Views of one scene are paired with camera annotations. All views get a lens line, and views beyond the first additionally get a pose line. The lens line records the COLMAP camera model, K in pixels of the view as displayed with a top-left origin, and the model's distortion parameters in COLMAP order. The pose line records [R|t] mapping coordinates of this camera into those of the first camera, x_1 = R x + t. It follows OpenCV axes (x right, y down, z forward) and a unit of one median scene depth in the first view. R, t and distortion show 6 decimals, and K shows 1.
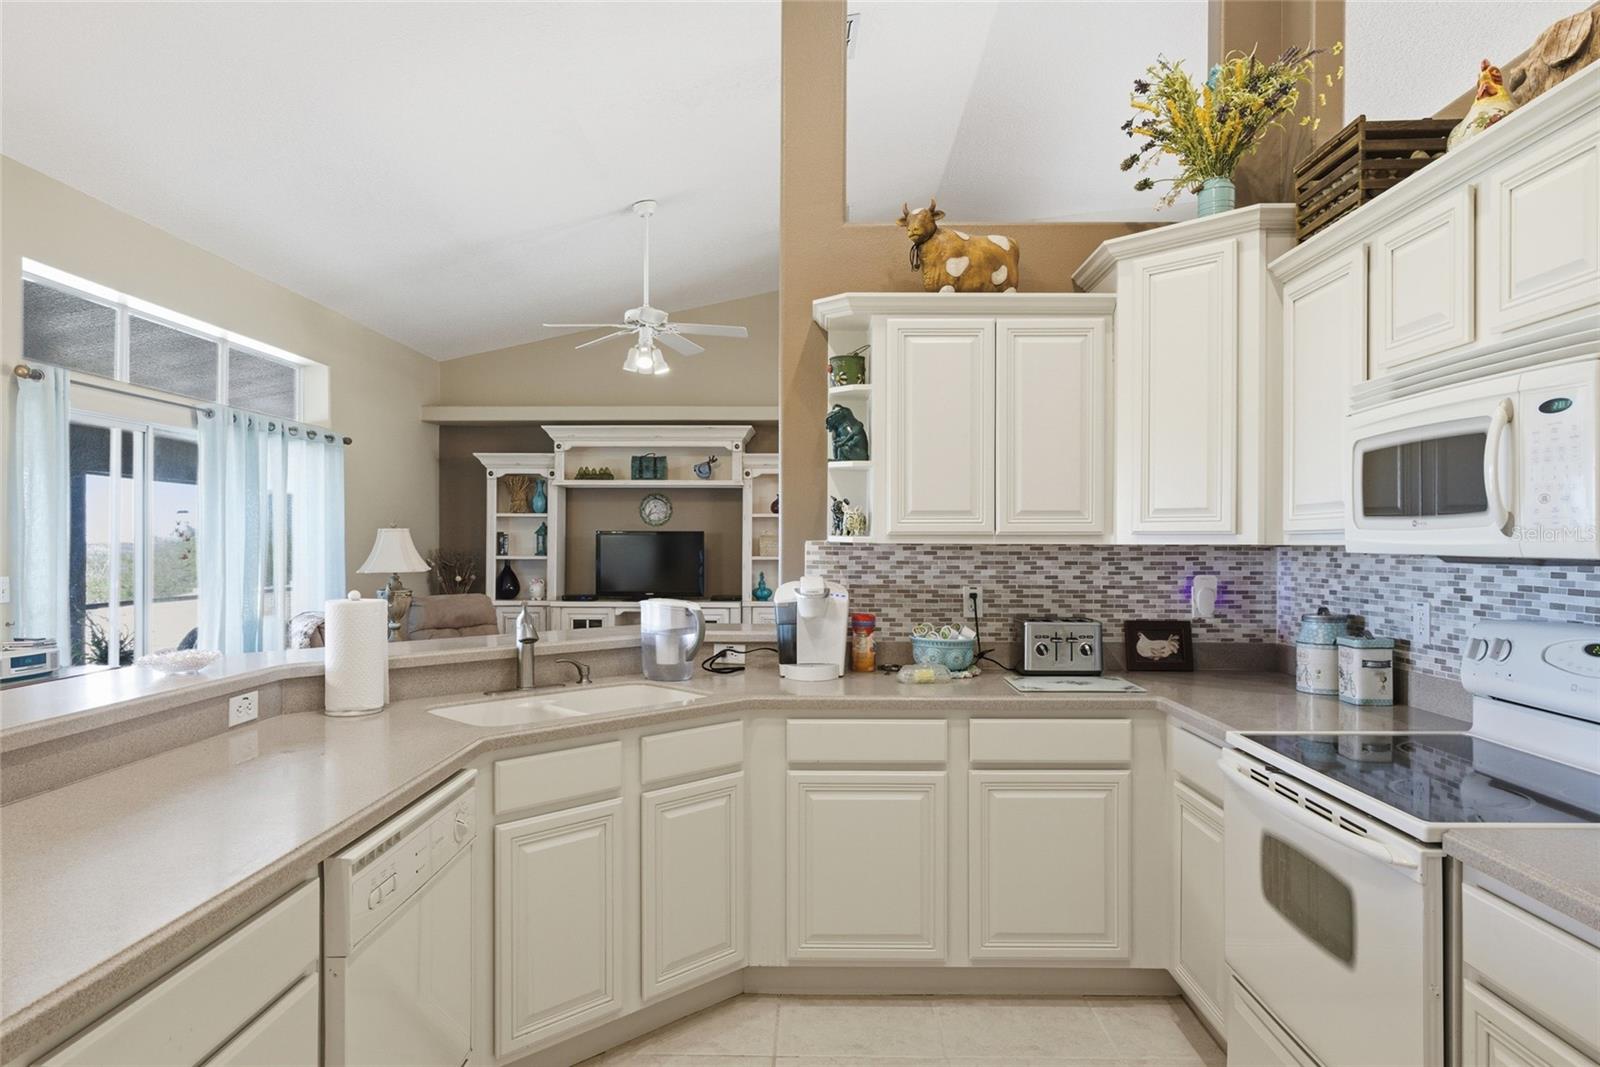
lens RADIAL K [[981.9, 0, 782.6], [0, 981.9, 537.9], [0, 0, 1]] dist [-0.013751, 0.012160]
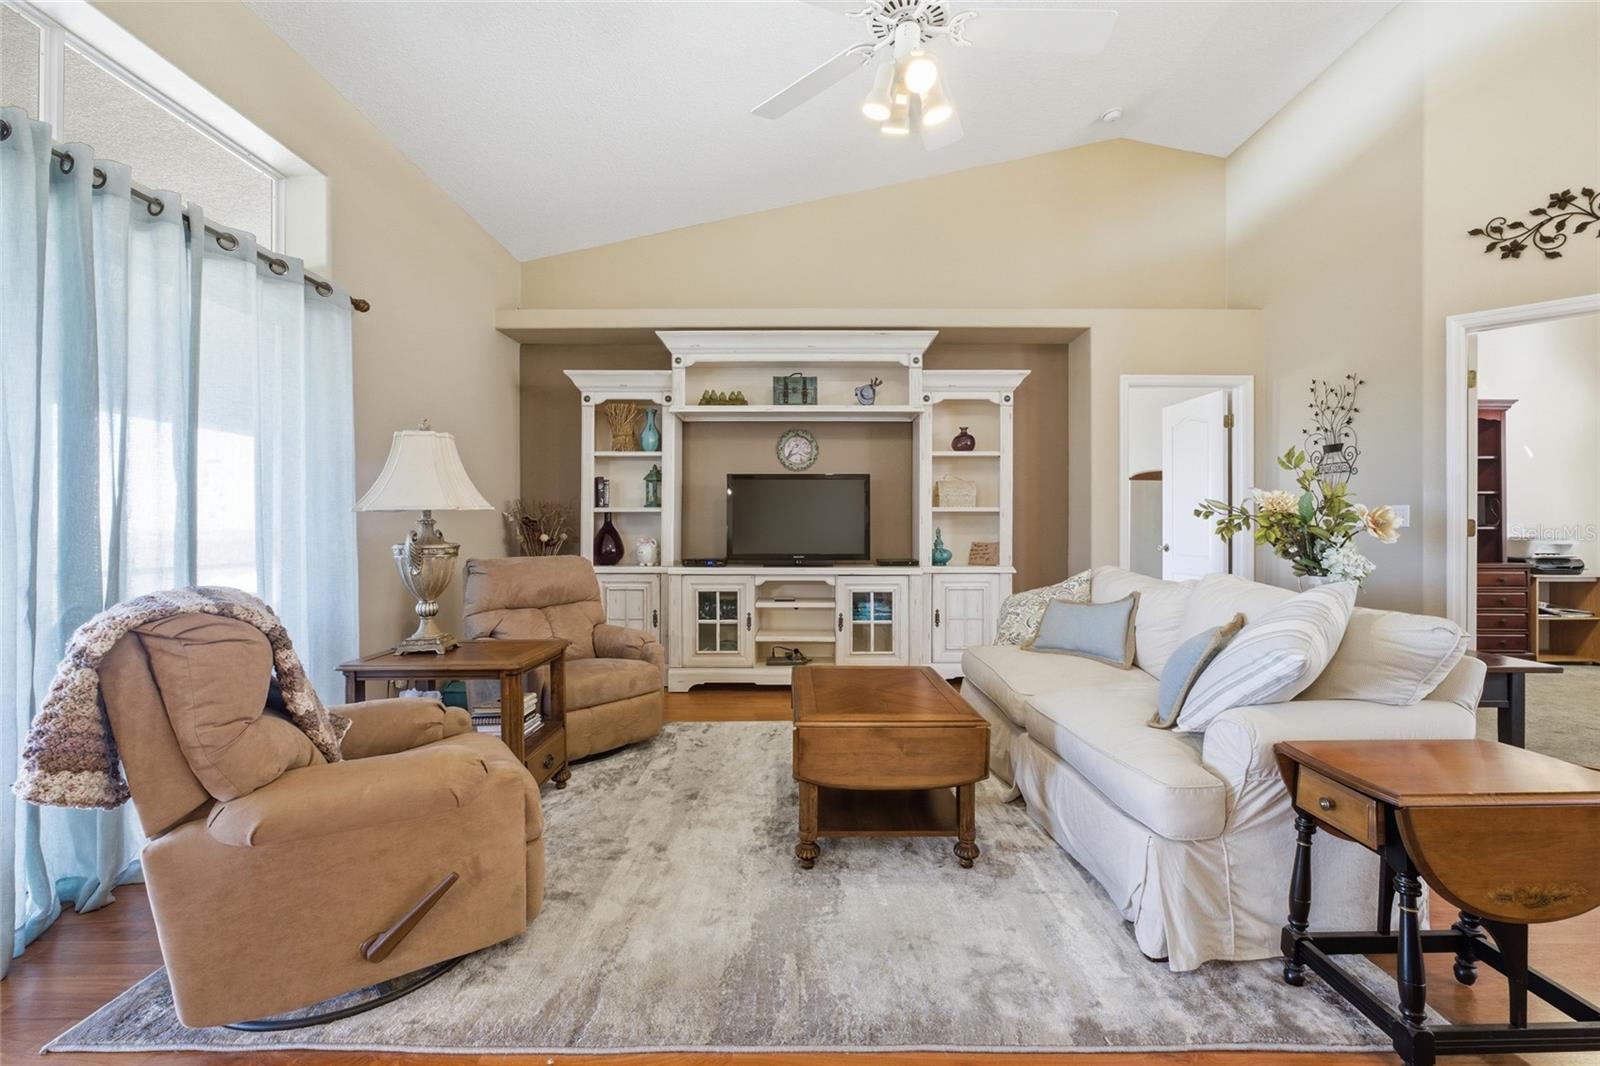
lens RADIAL K [[689.9, 0, 794.9], [0, 689.9, 529.2], [0, 0, 1]] dist [-0.015795, 0.004603]
pose [[0.999636, -0.002007, 0.026906, -0.433956], [0.001829, 0.999977, 0.006607, 0.092508], [-0.026919, -0.006555, 0.999616, 1.327513]]
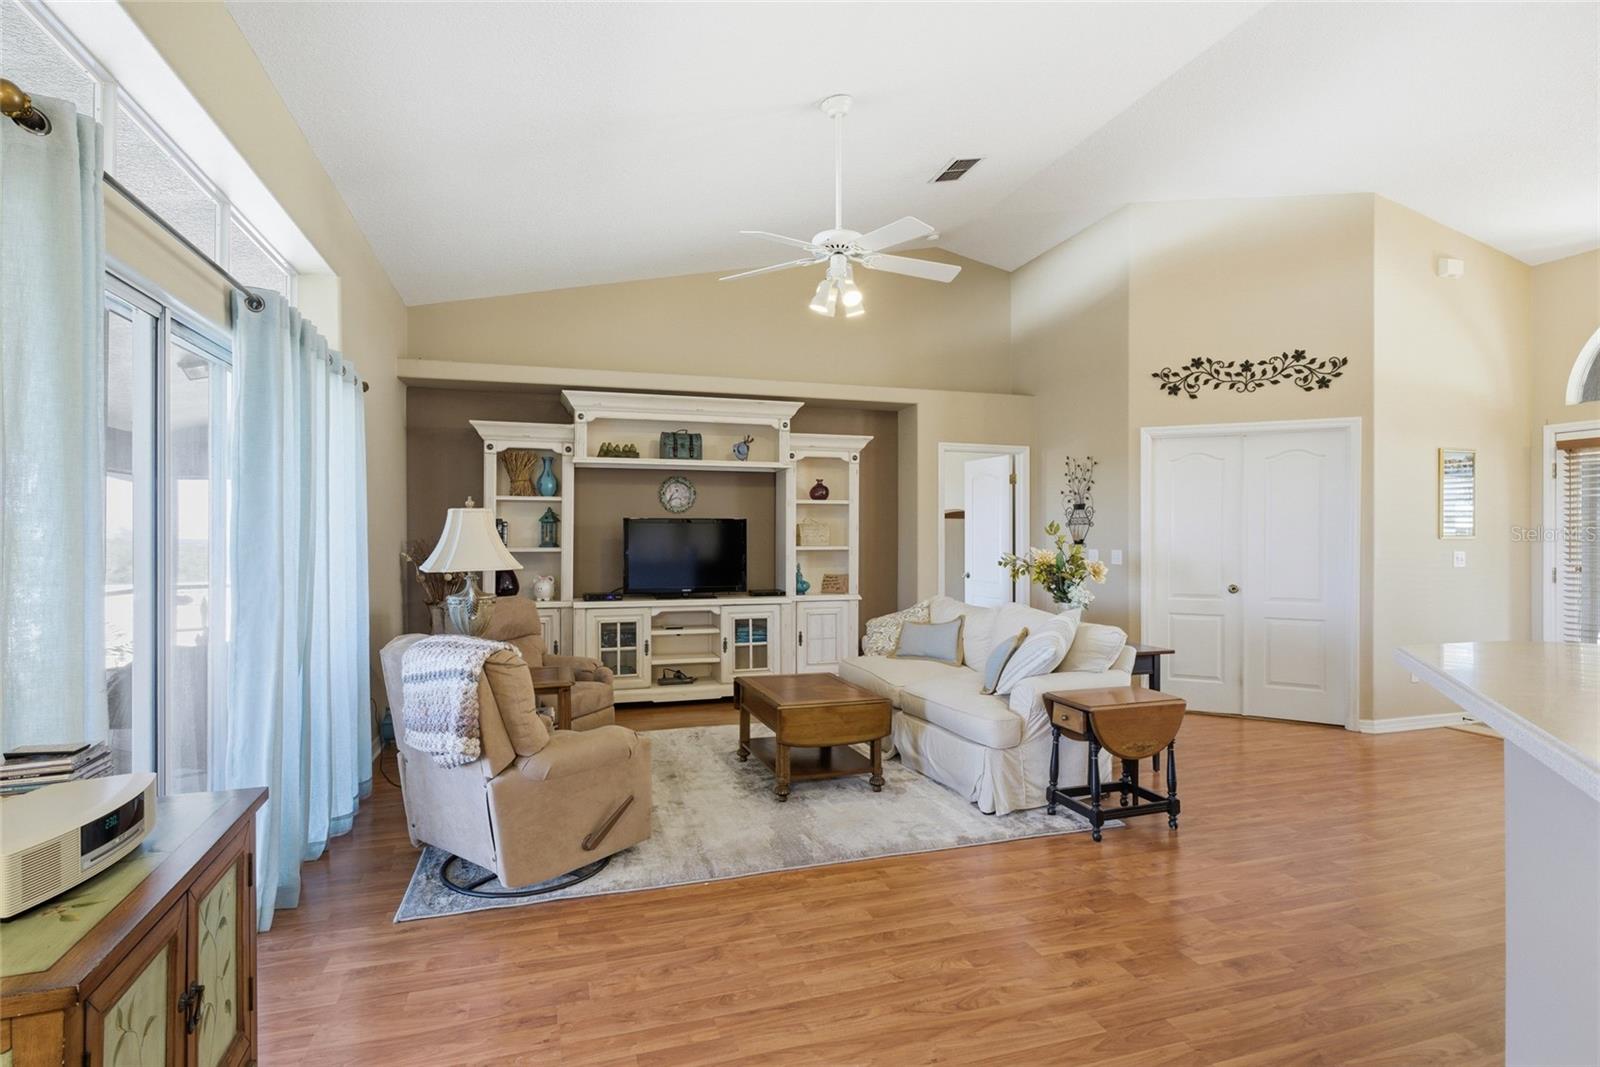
lens RADIAL K [[810.8, 0, 784.9], [0, 810.8, 535.4], [0, 0, 1]] dist [-0.015198, 0.000687]
pose [[0.946831, -0.002448, 0.321722, -0.810345], [0.001491, 0.999994, 0.003220, 0.018039], [-0.321728, -0.002569, 0.946829, 0.815183]]
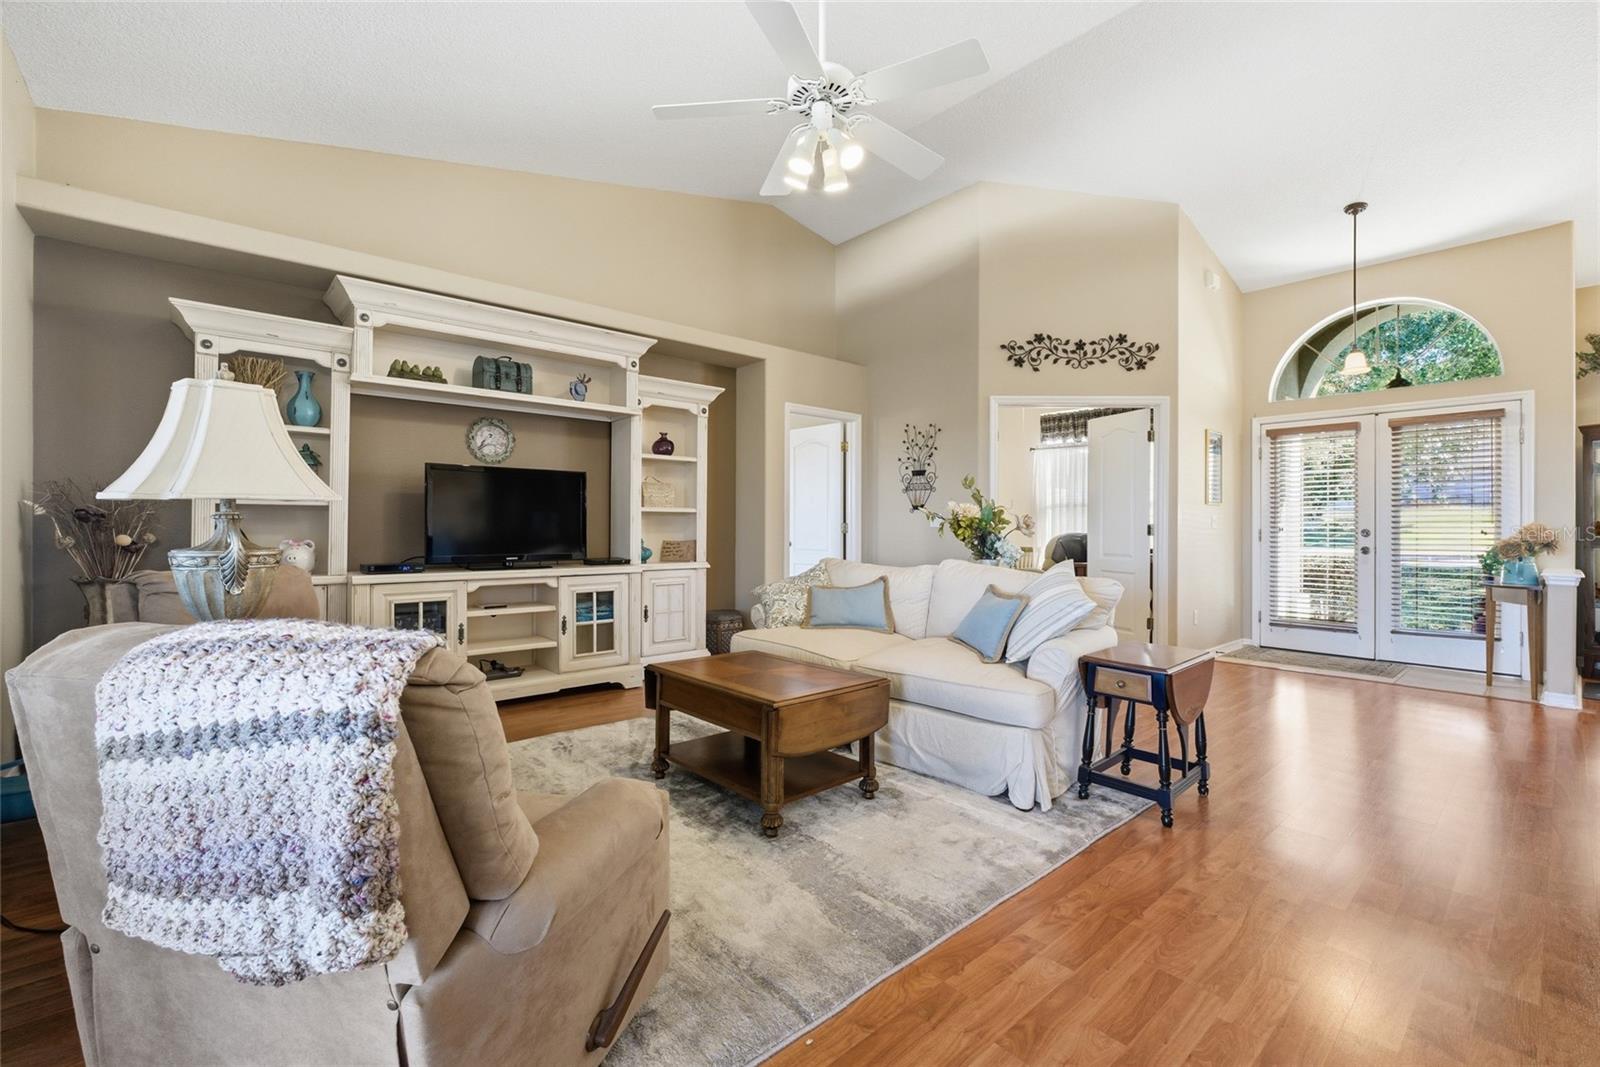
lens RADIAL K [[689.9, 0, 797.8], [0, 689.9, 523.8], [0, 0, 1]] dist [-0.015795, 0.004603]
pose [[0.728417, 0.004450, 0.685120, -0.913166], [-0.004780, 0.999988, -0.001413, 0.092988], [-0.685118, -0.002245, 0.728429, 1.445328]]
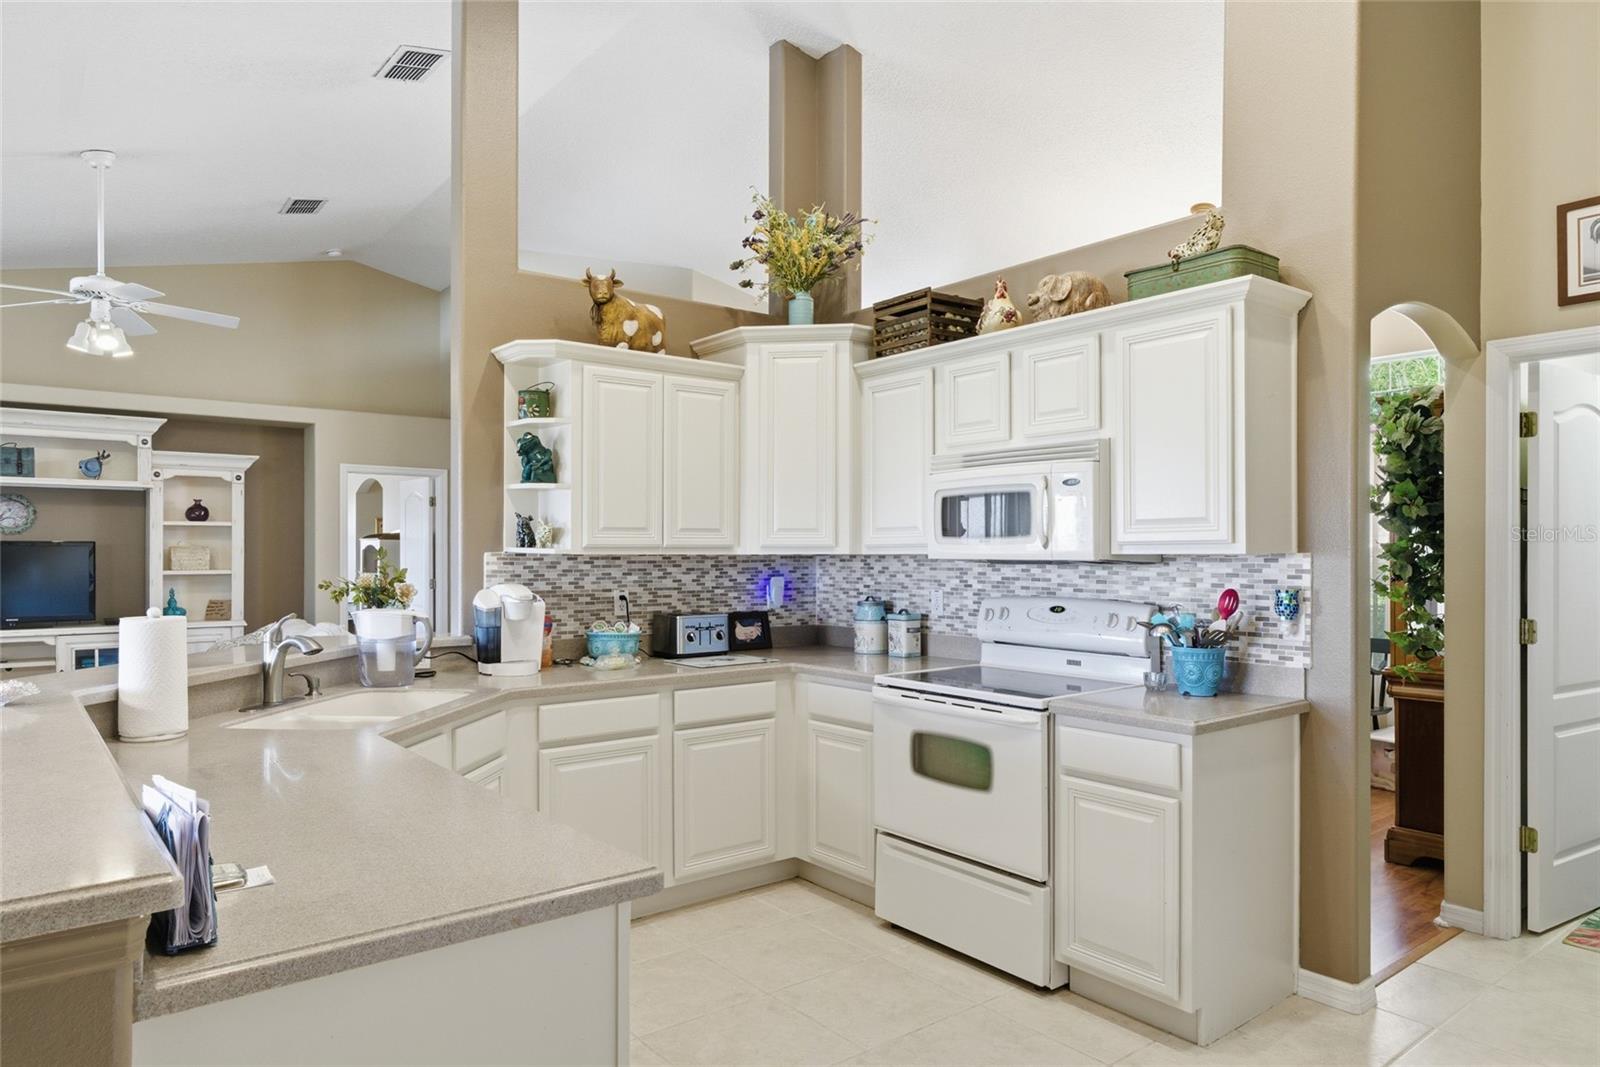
lens RADIAL K [[981.9, 0, 804.9], [0, 981.9, 554.7], [0, 0, 1]] dist [-0.013751, 0.012160]
pose [[0.764653, -0.004330, 0.644427, -0.439867], [0.000100, 0.999978, 0.006600, -0.001860], [-0.644442, -0.004982, 0.764637, -0.075177]]
